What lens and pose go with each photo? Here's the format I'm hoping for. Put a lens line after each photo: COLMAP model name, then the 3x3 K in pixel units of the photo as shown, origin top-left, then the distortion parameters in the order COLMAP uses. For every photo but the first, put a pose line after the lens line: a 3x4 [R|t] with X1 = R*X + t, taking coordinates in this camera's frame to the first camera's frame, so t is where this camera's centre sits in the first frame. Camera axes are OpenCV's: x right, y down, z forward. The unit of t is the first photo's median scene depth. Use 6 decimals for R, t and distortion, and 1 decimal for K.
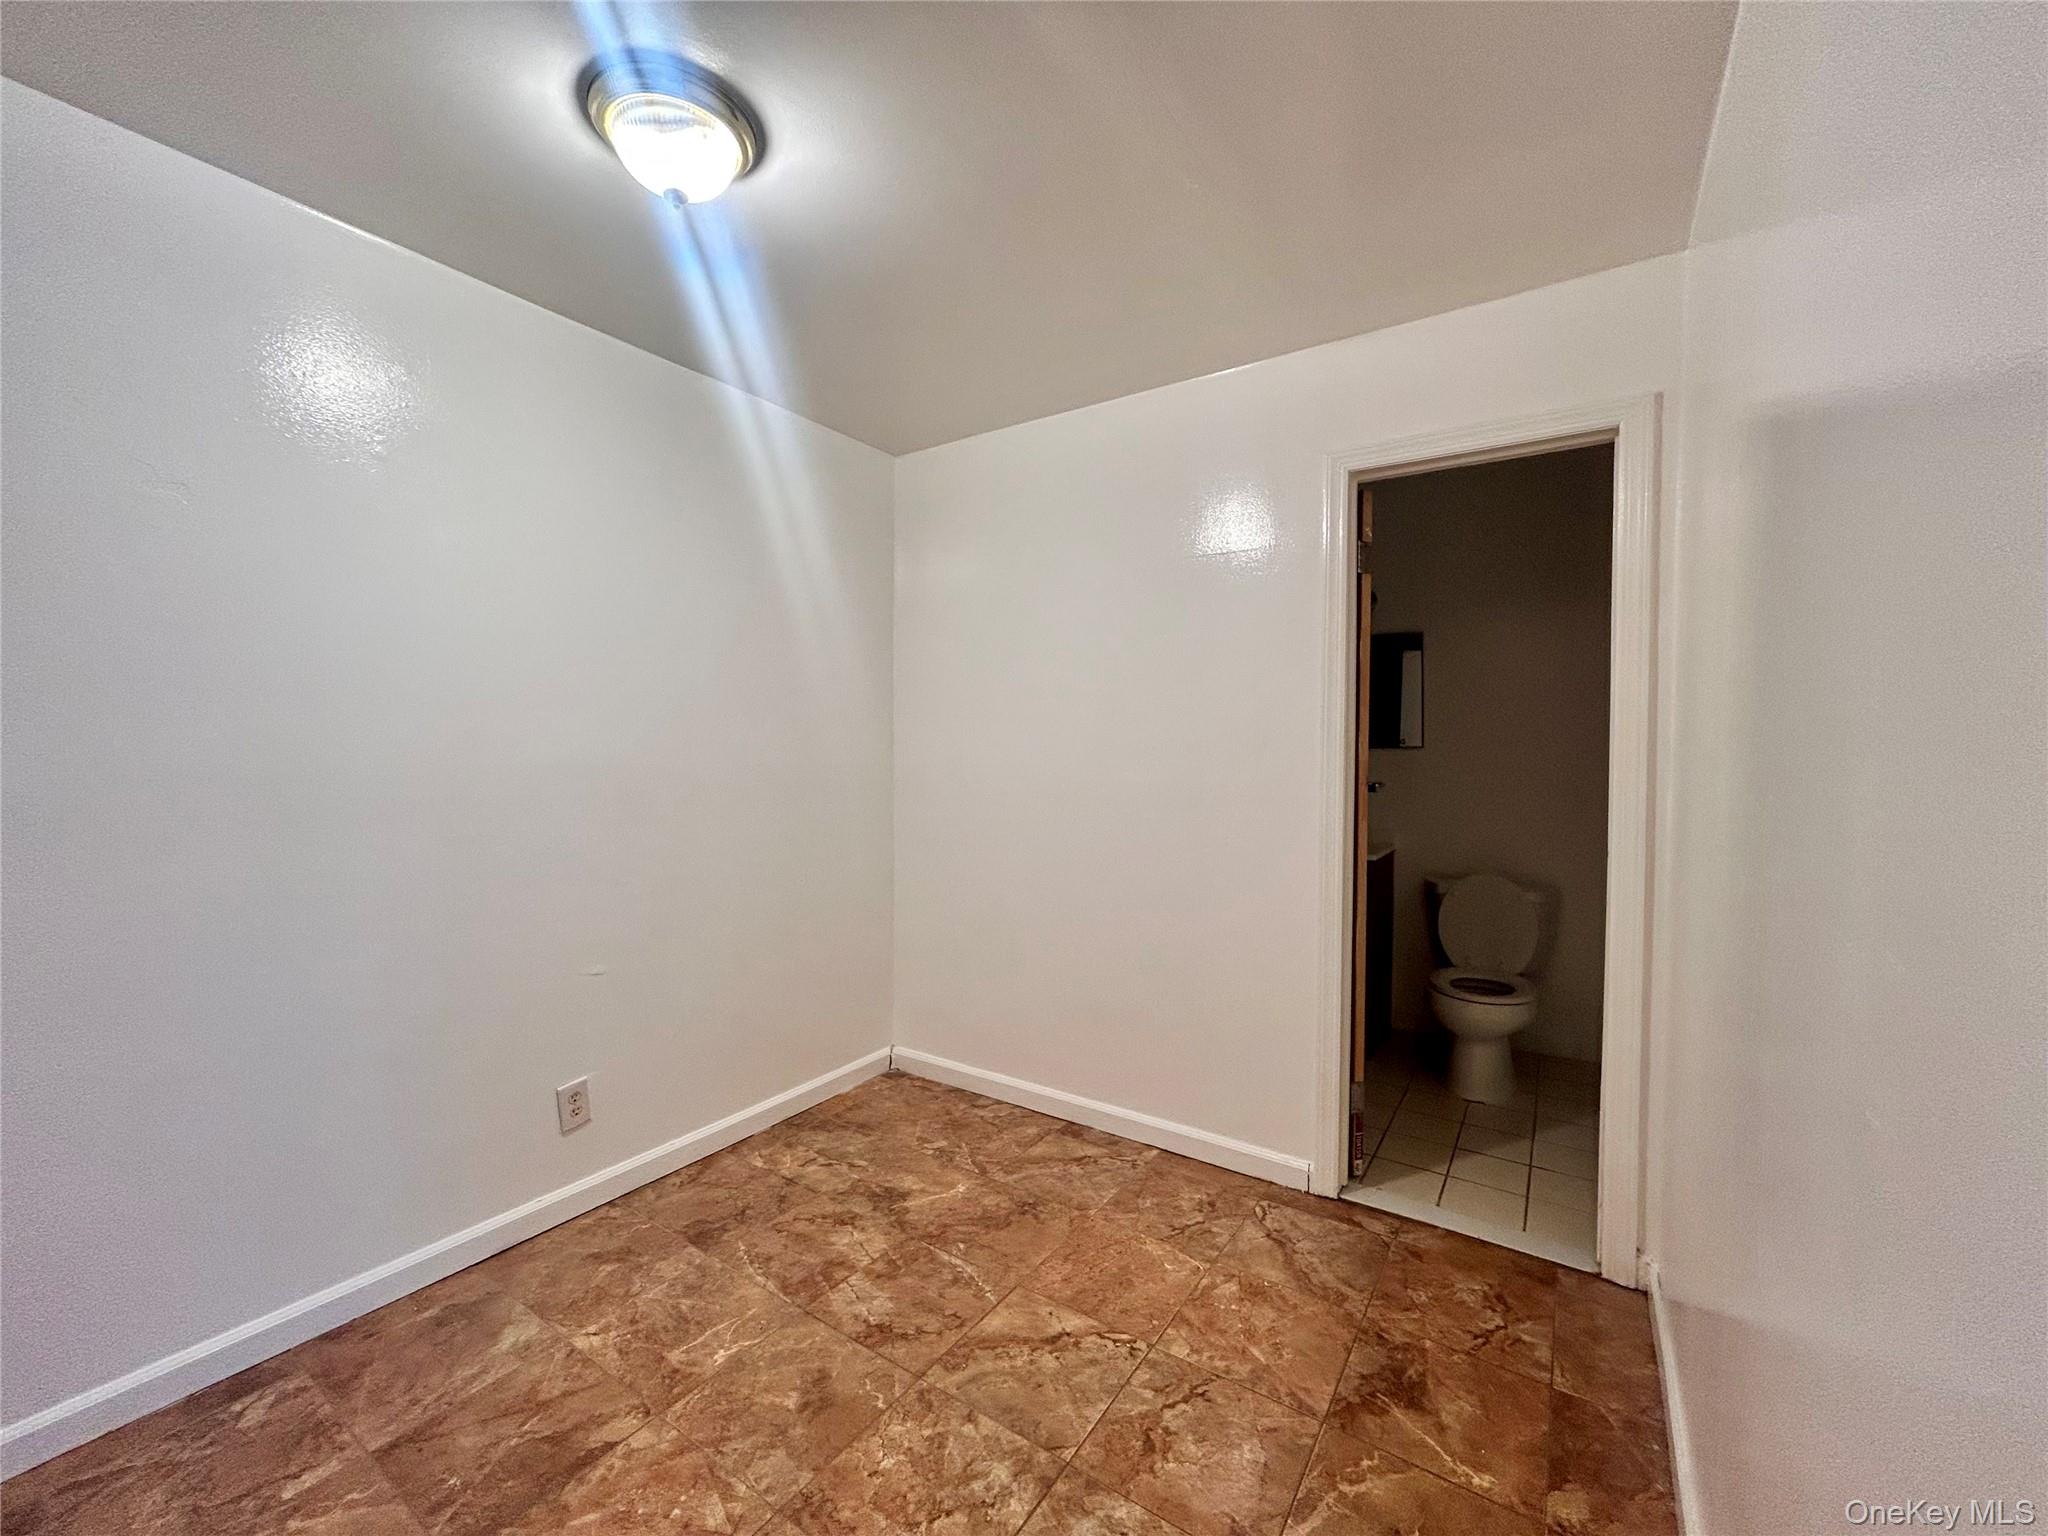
lens RADIAL K [[825.5, 0, 1011.2], [0, 825.5, 762.7], [0, 0, 1]] dist [-0.000450, -0.000201]
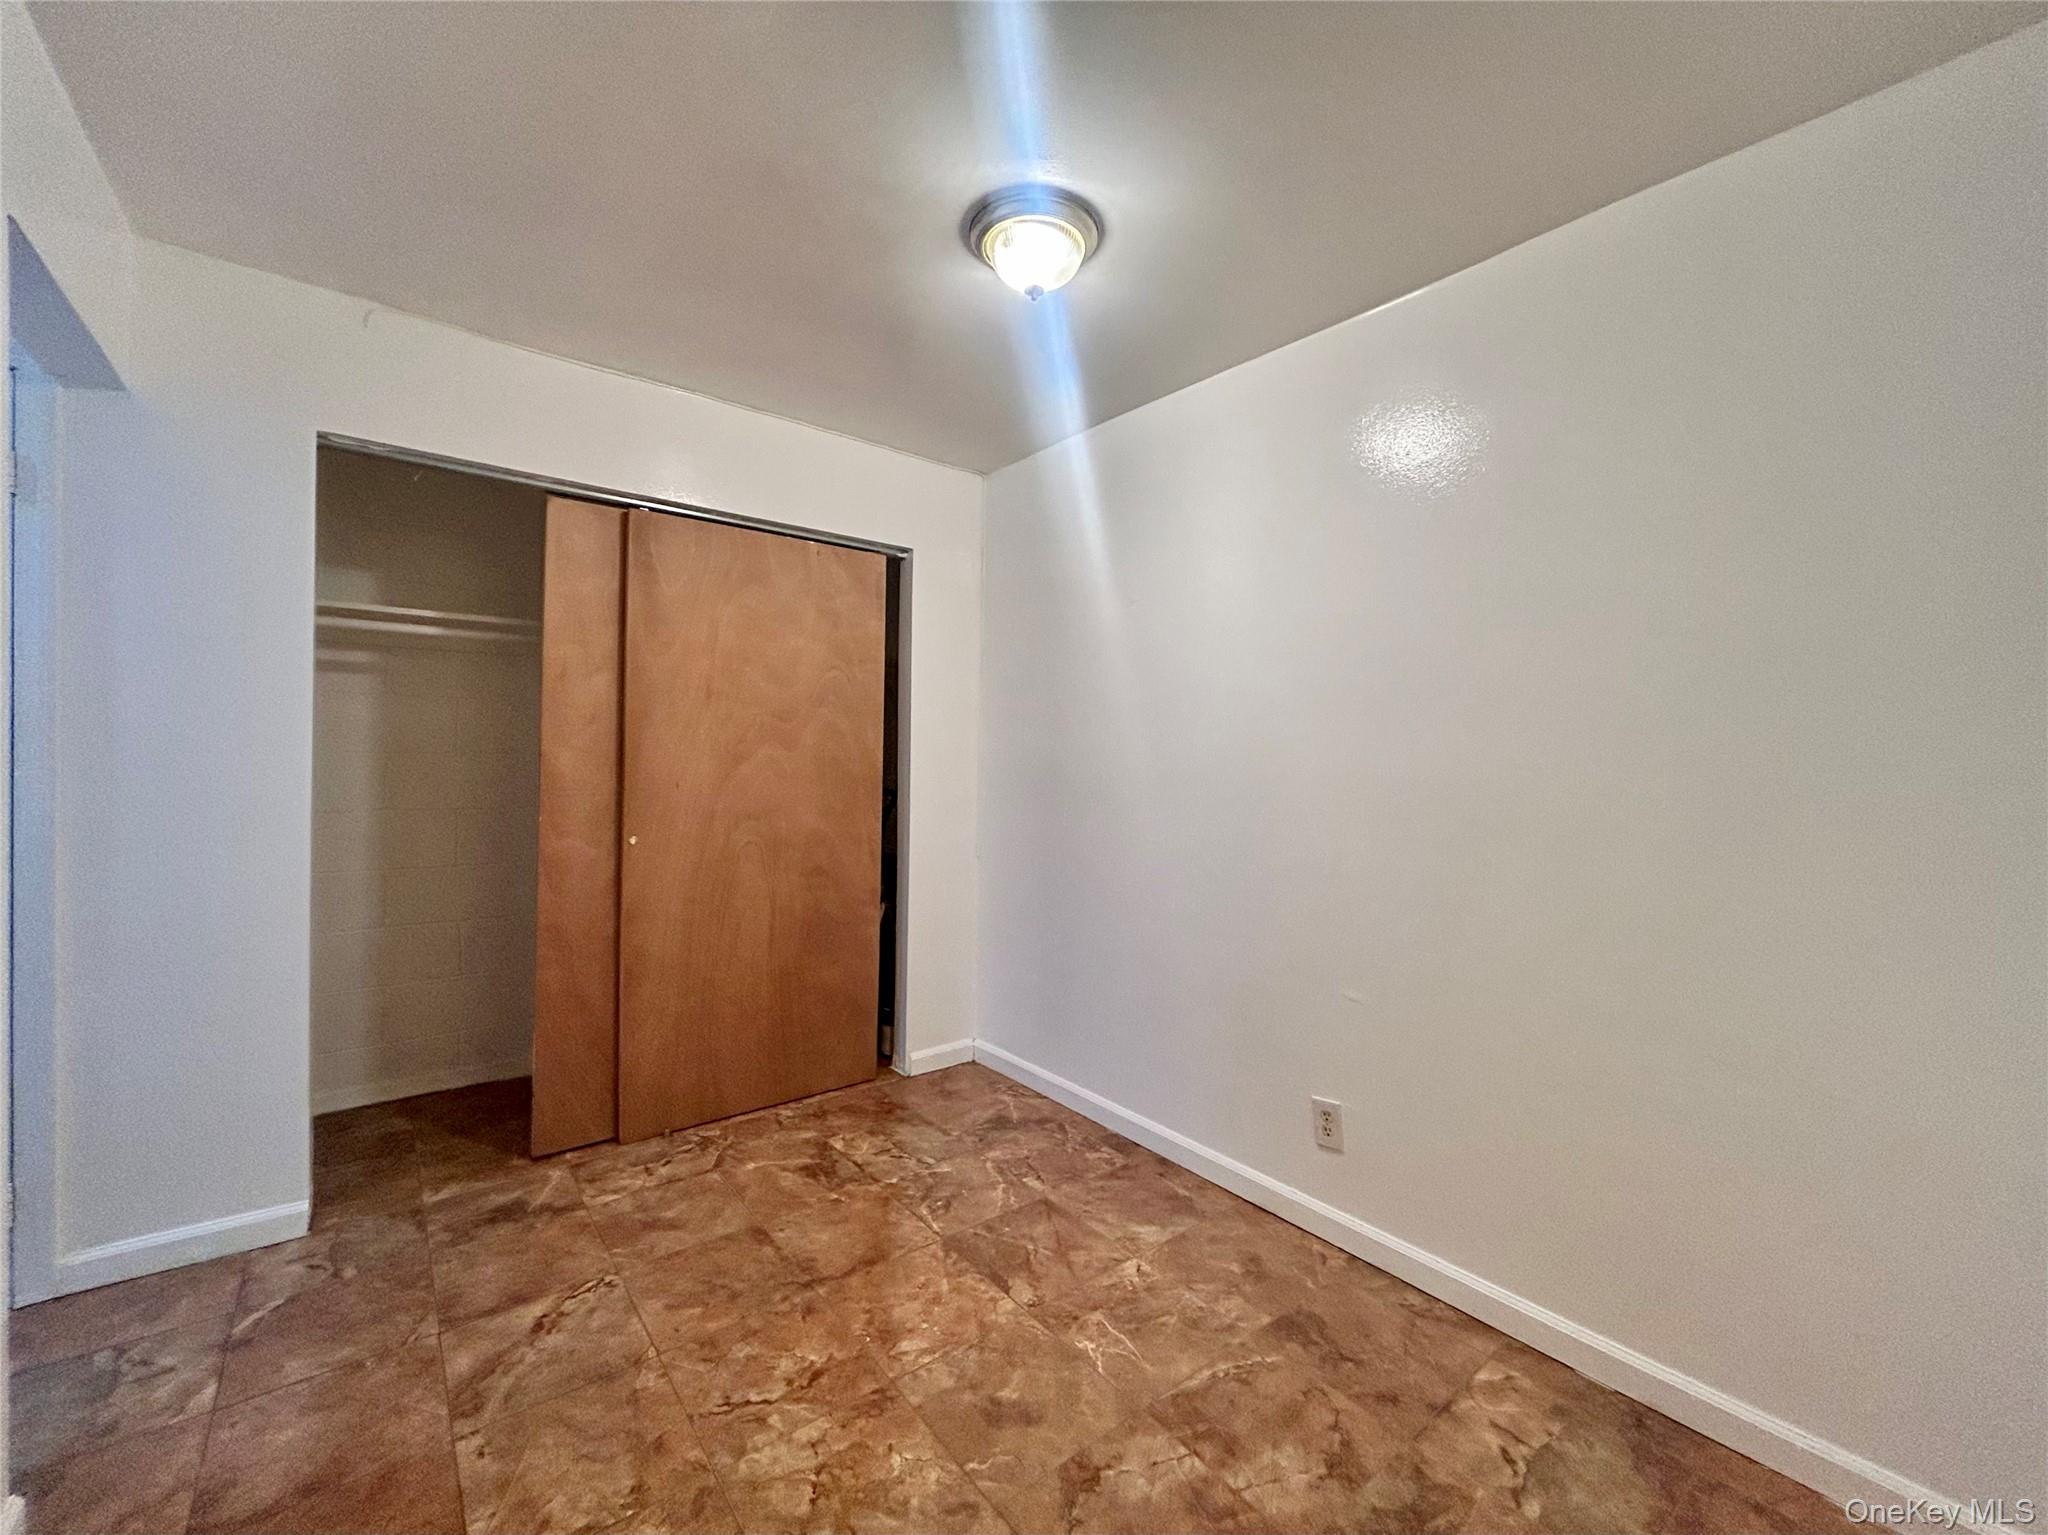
lens RADIAL K [[822.6, 0, 1027.8], [0, 822.6, 753.9], [0, 0, 1]] dist [0.000633, 0.000181]
pose [[-0.290131, -0.010265, -0.956932, 0.640659], [-0.029000, 0.999578, -0.001930, -0.011171], [0.956547, 0.027191, -0.290306, 1.181033]]
